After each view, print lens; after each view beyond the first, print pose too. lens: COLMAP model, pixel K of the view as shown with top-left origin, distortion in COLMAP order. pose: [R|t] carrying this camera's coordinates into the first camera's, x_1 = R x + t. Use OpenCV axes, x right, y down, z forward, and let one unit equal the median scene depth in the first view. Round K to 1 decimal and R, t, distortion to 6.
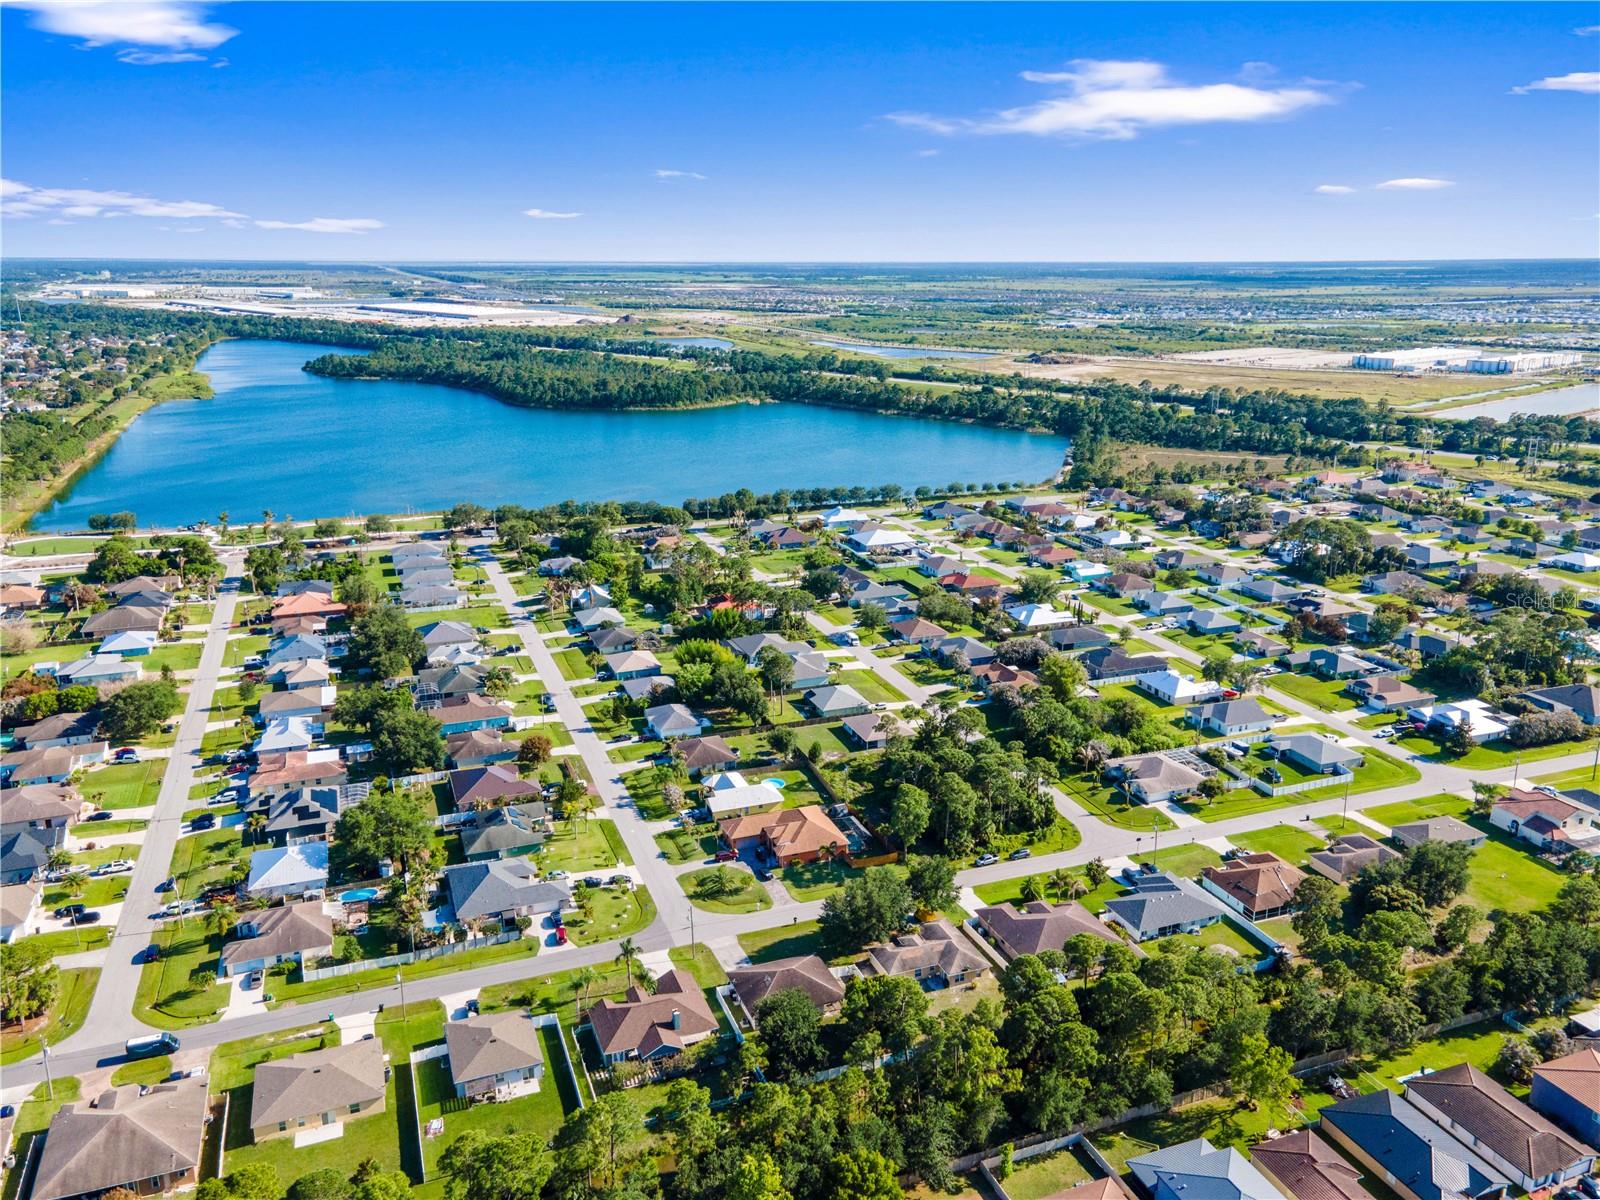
lens RADIAL K [[1200.6, 0, 825.0], [0, 1200.6, 598.8], [0, 0, 1]] dist [0.036813, 0.005824]
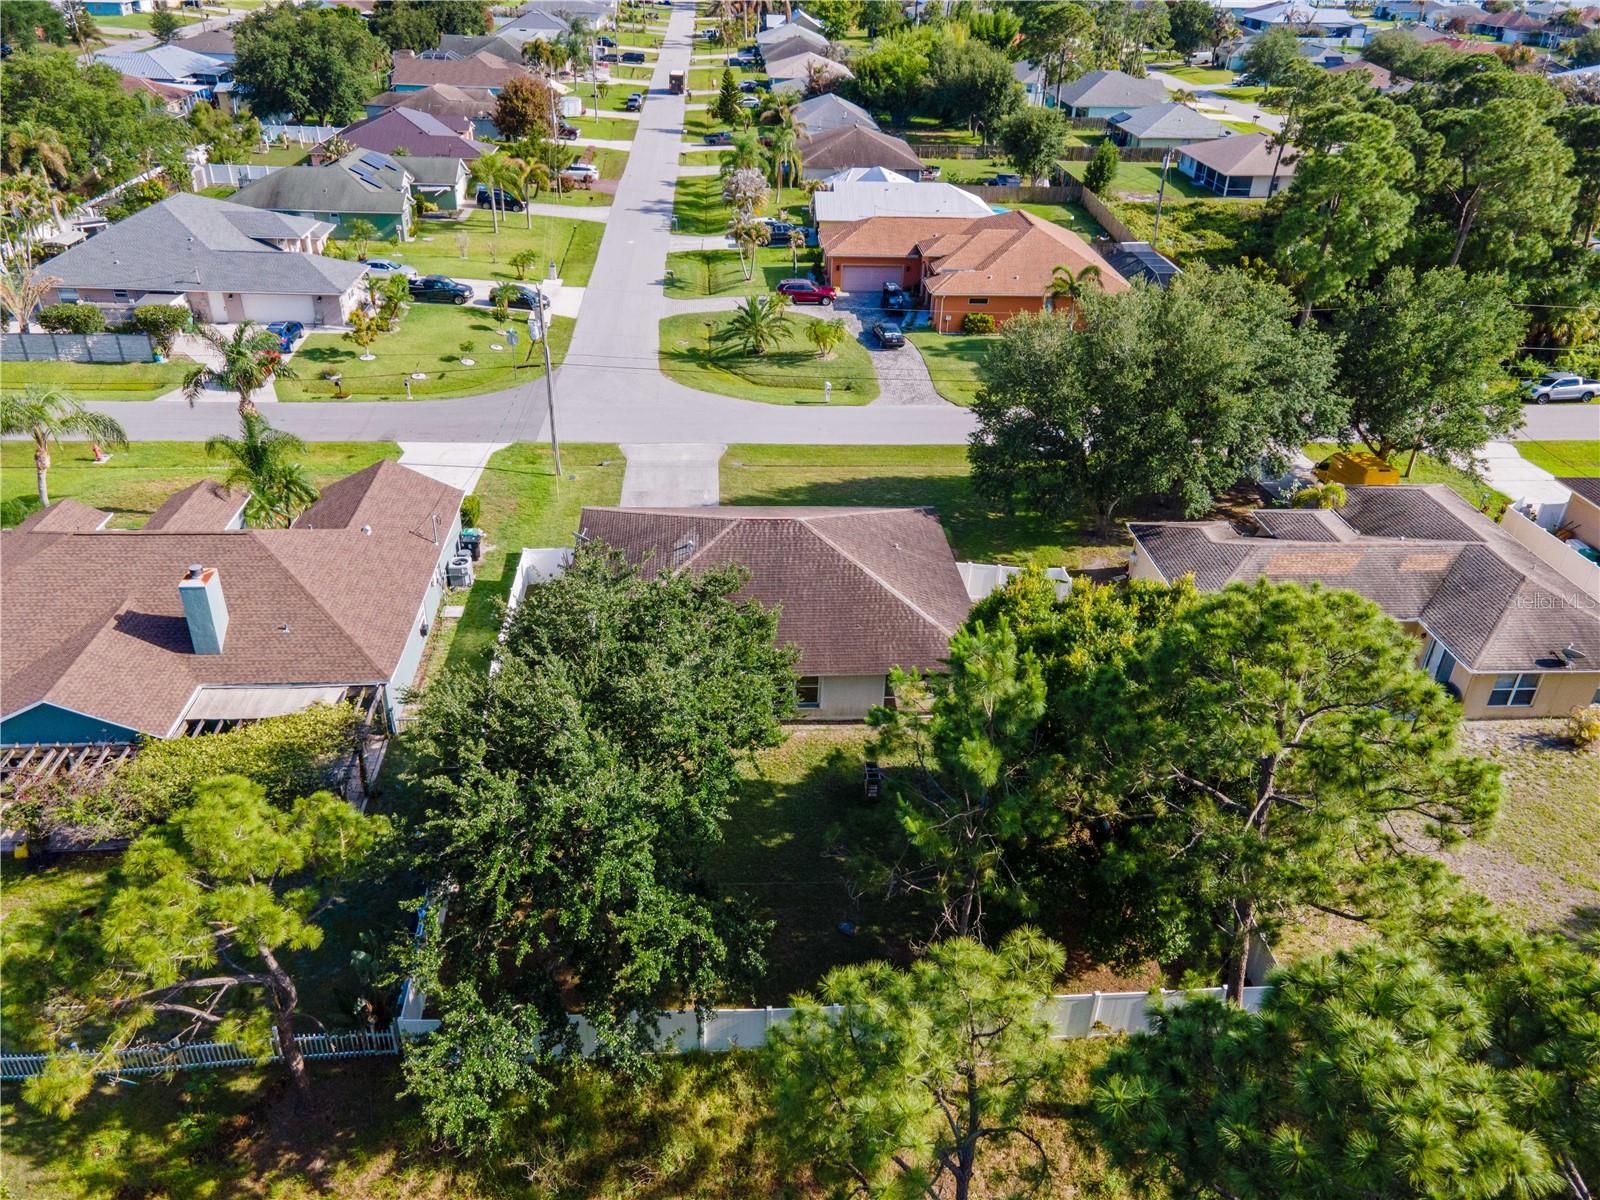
lens RADIAL K [[1200.6, 0, 825.0], [0, 1200.6, 598.8], [0, 0, 1]] dist [0.036813, 0.005824]
pose [[0.956335, 0.171835, -0.236422, 0.034236], [-0.109199, 0.960404, 0.256321, 0.230169], [0.271106, -0.219312, 0.937232, 0.684227]]
